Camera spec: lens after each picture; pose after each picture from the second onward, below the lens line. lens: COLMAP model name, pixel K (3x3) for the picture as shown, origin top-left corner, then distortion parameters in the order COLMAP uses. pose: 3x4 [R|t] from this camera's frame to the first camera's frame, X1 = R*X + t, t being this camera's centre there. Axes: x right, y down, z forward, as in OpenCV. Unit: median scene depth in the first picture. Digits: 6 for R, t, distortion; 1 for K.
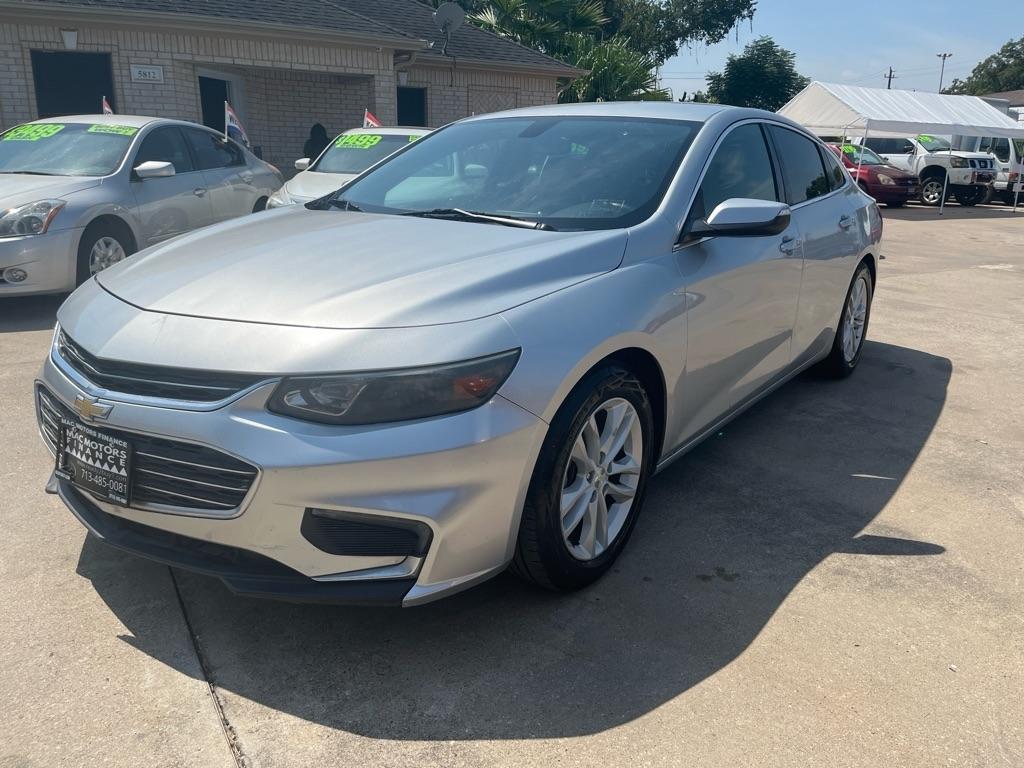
lens RADIAL K [[762.8, 0, 511.9], [0, 762.8, 387.7], [0, 0, 1]] dist [0.080277, -0.116118]
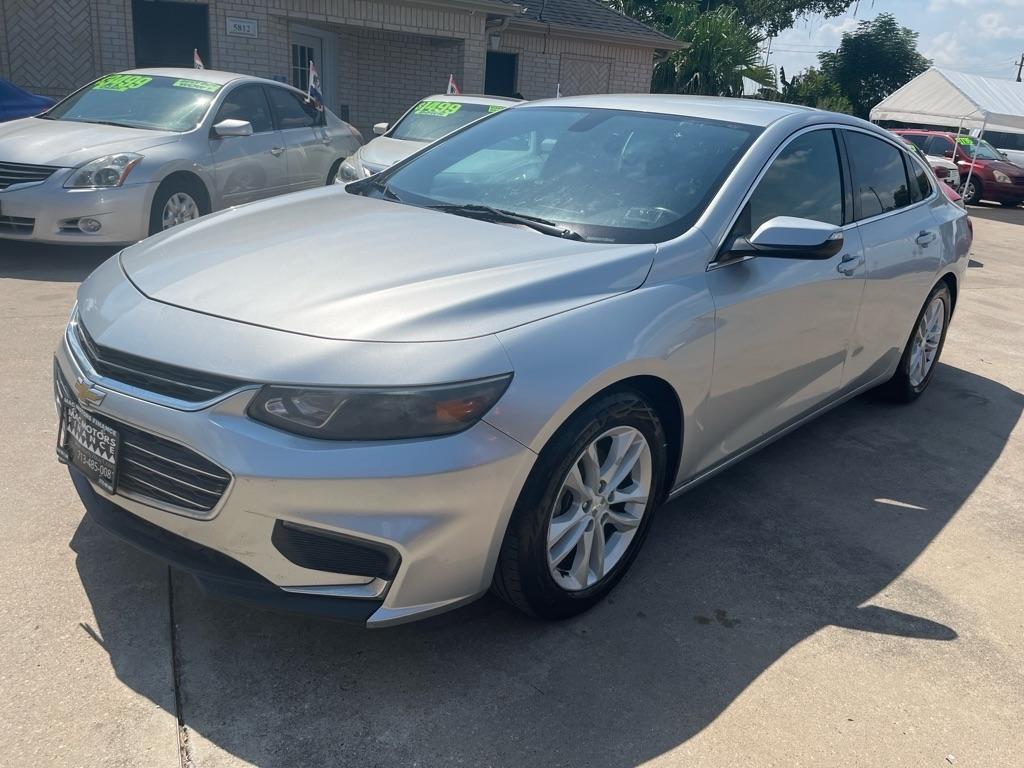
lens RADIAL K [[762.8, 0, 511.9], [0, 762.8, 387.7], [0, 0, 1]] dist [0.080277, -0.116118]
pose [[0.991302, 0.091940, -0.094170, 0.075326], [-0.087959, 0.995080, 0.045592, -0.057354], [0.097898, -0.036913, 0.994512, 0.039588]]
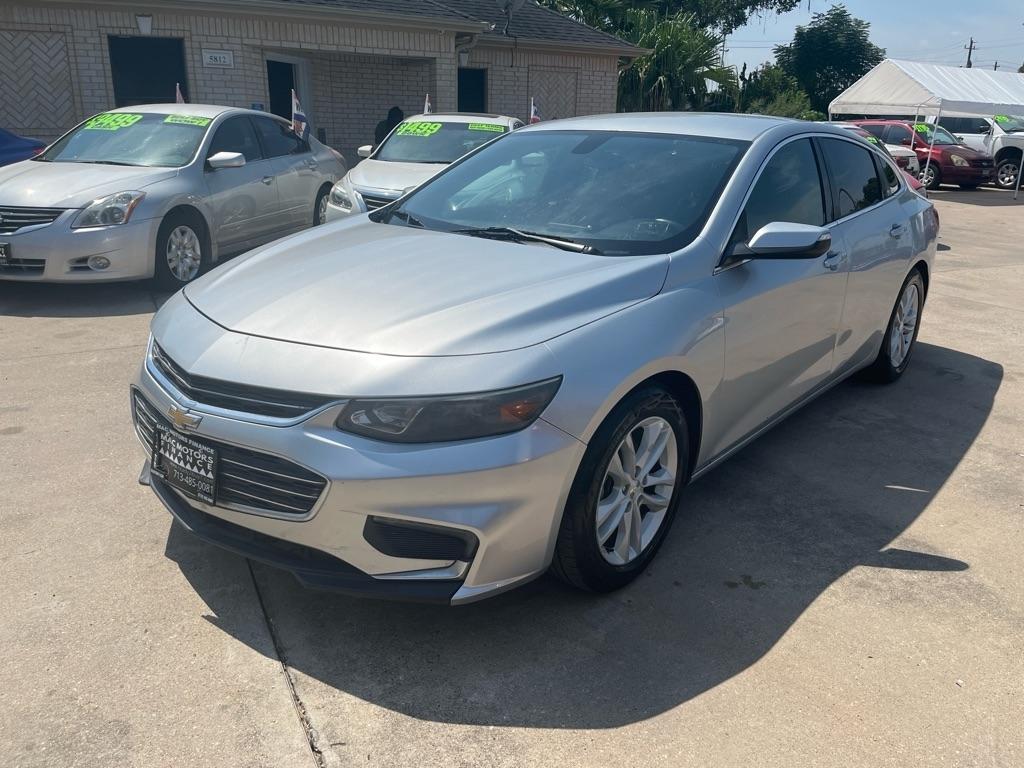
lens RADIAL K [[760.5, 0, 513.4], [0, 760.5, 392.5], [0, 0, 1]] dist [0.078945, -0.112121]
pose [[0.997384, 0.027455, -0.066862, 0.011026], [-0.024785, 0.998874, 0.040446, -0.052108], [0.067897, -0.038683, 0.996942, -0.070276]]
